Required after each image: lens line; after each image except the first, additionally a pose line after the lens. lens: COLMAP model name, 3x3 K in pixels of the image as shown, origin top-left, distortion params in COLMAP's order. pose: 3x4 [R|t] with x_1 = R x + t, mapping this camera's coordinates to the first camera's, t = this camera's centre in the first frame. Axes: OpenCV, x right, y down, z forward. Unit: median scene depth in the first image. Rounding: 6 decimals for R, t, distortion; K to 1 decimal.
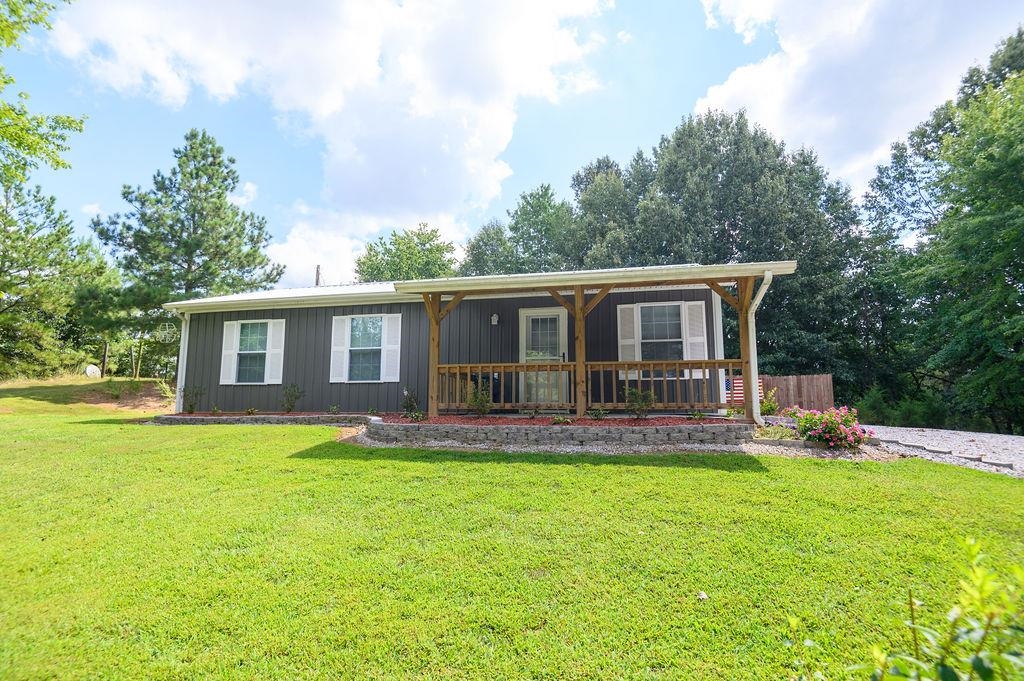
lens RADIAL K [[483.5, 0, 513.9], [0, 483.5, 347.7], [0, 0, 1]] dist [-0.024738, -0.000938]
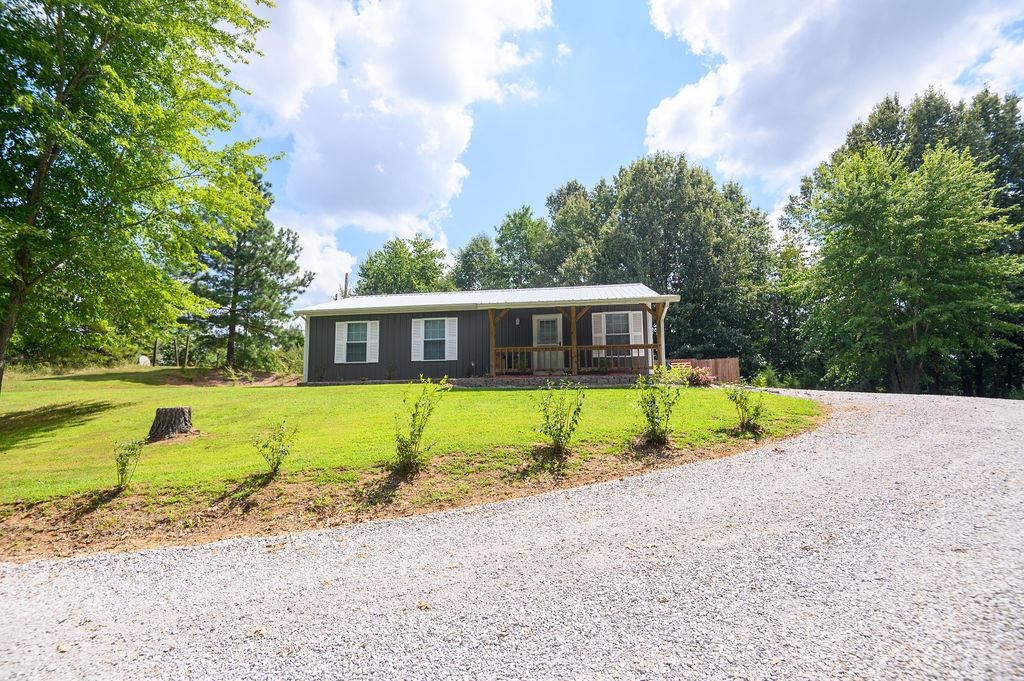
lens RADIAL K [[455.5, 0, 512.0], [0, 455.5, 340.5], [0, 0, 1]] dist [-0.001602, -0.000085]
pose [[0.998181, -0.003717, 0.060171, -0.049901], [0.003753, 0.999993, -0.000482, 0.002511], [-0.060168, 0.000707, 0.998188, -0.178952]]
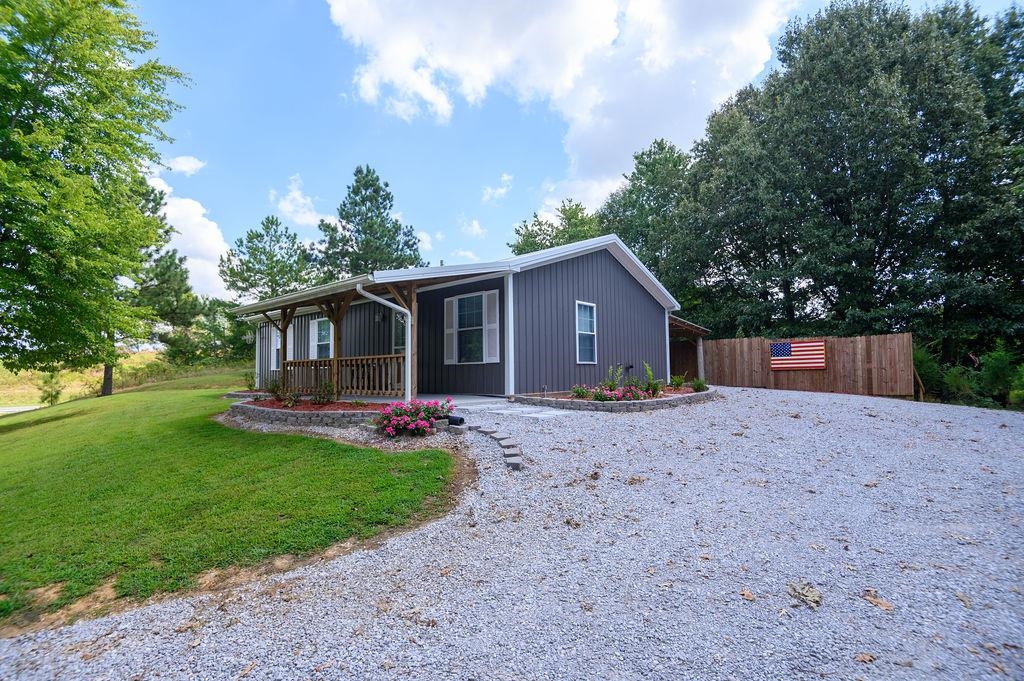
lens RADIAL K [[467.9, 0, 503.5], [0, 467.9, 348.2], [0, 0, 1]] dist [-0.009806, -0.005210]
pose [[0.877435, -0.037207, -0.478251, 0.259421], [0.074044, 0.995544, 0.058396, -0.007162], [0.473947, -0.086651, 0.876280, 0.019322]]
